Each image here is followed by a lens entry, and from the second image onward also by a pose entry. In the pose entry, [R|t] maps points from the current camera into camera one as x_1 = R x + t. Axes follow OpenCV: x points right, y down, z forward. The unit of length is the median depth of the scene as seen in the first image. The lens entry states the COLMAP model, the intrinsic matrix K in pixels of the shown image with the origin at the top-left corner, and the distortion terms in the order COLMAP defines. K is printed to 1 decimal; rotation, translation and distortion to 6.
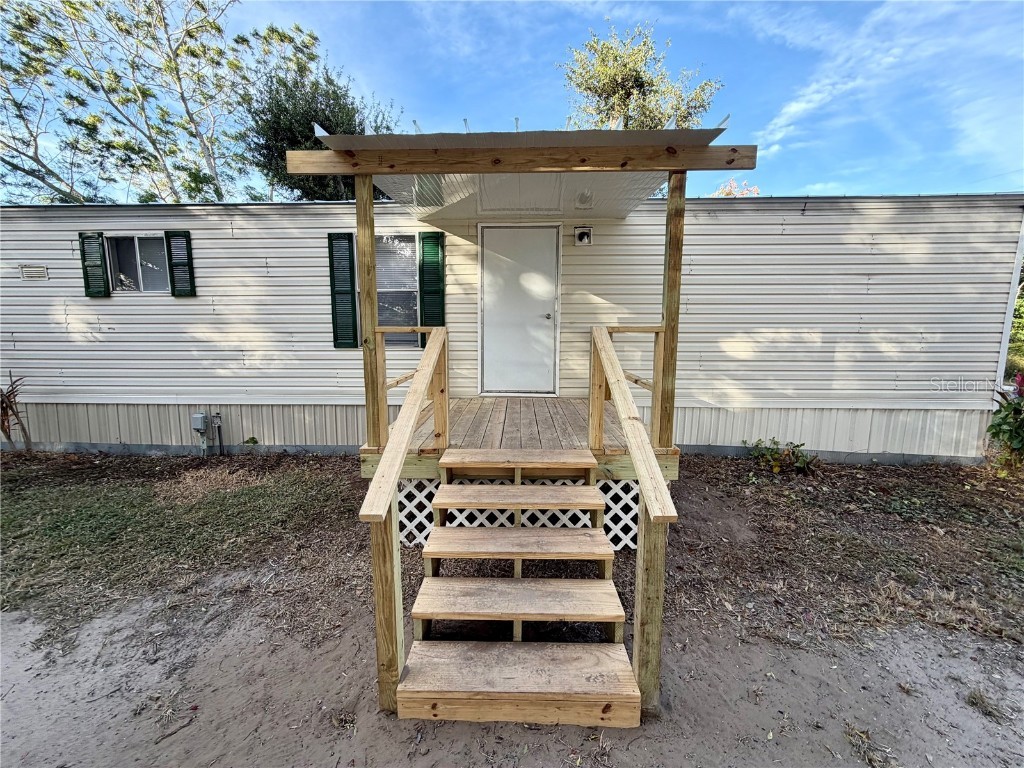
lens RADIAL K [[408.6, 0, 507.7], [0, 408.6, 381.5], [0, 0, 1]] dist [0.001500, 0.000039]
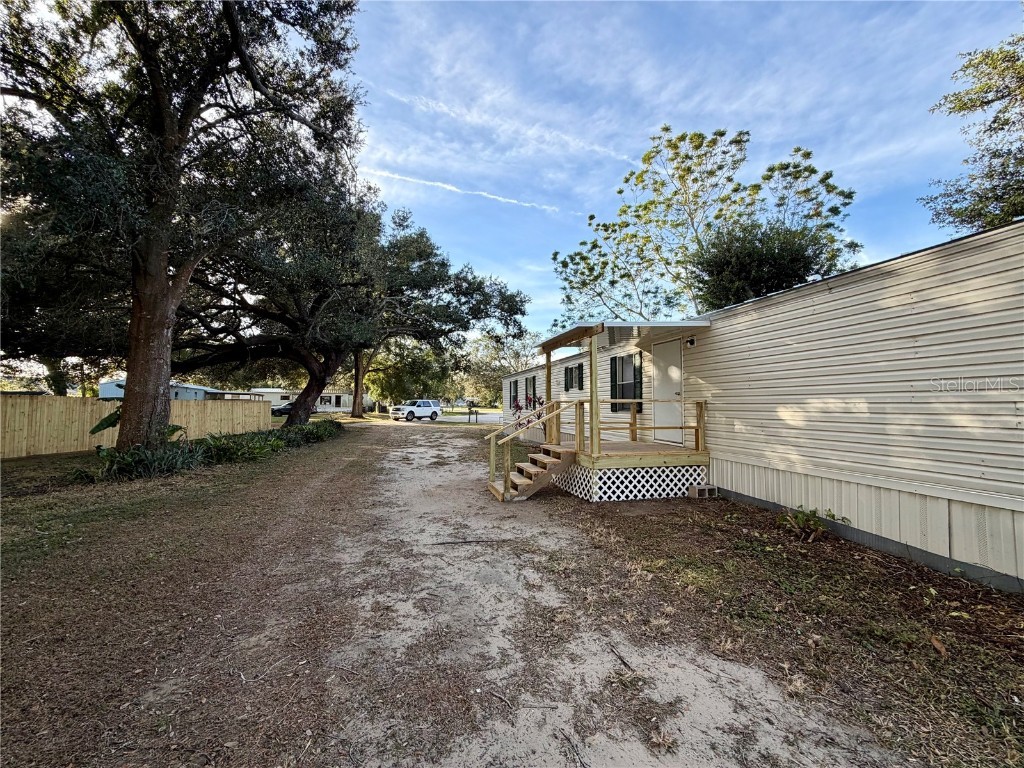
lens RADIAL K [[408.6, 0, 506.7], [0, 408.6, 390.6], [0, 0, 1]] dist [0.001500, 0.000039]
pose [[0.268034, -0.036682, -0.962711, 1.436208], [-0.124640, 0.989557, -0.072406, 0.024173], [0.955313, 0.139399, 0.260662, -0.038712]]
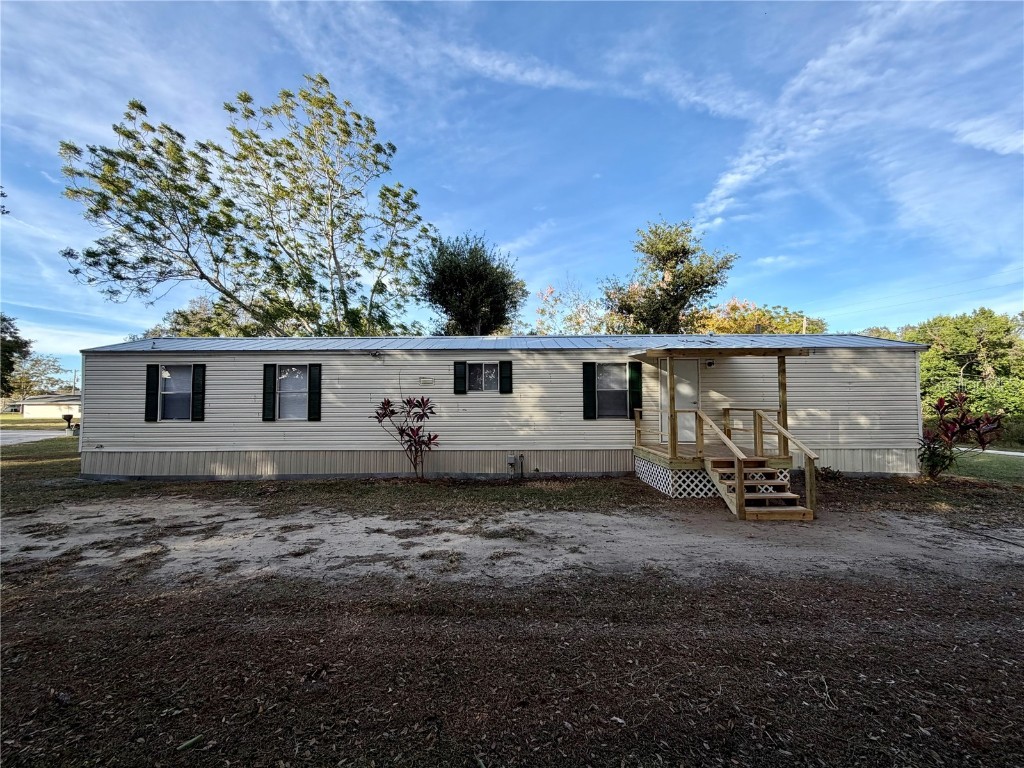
lens RADIAL K [[408.6, 0, 505.9], [0, 408.6, 382.8], [0, 0, 1]] dist [0.001500, 0.000039]
pose [[0.999621, -0.002843, 0.027375, -0.876193], [0.007778, 0.983282, -0.181923, 0.099173], [-0.026400, 0.182067, 0.982932, -0.952789]]
